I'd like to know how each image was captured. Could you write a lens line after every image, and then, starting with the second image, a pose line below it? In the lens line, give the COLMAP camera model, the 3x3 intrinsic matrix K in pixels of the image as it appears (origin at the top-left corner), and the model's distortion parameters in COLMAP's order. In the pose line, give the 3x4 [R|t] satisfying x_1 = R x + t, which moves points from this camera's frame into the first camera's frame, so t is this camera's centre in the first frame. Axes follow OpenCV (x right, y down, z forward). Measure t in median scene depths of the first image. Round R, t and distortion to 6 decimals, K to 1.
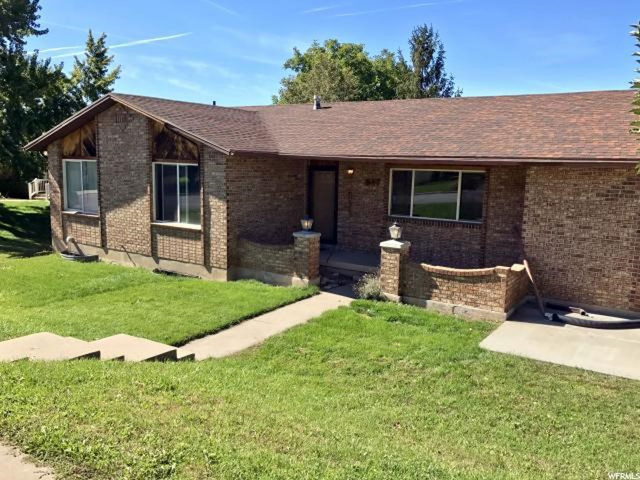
lens RADIAL K [[560.3, 0, 319.8], [0, 560.3, 239.4], [0, 0, 1]] dist [-0.009839, -0.006835]
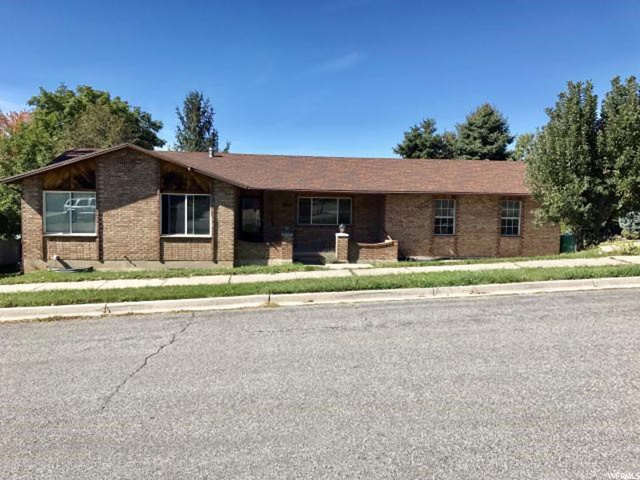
lens RADIAL K [[560.3, 0, 320.0], [0, 560.3, 240.9], [0, 0, 1]] dist [-0.009839, -0.006835]
pose [[0.744163, -0.056987, 0.665563, -0.971370], [0.091665, 0.995641, -0.017241, 0.045121], [-0.661679, 0.073839, 0.746143, -0.327623]]
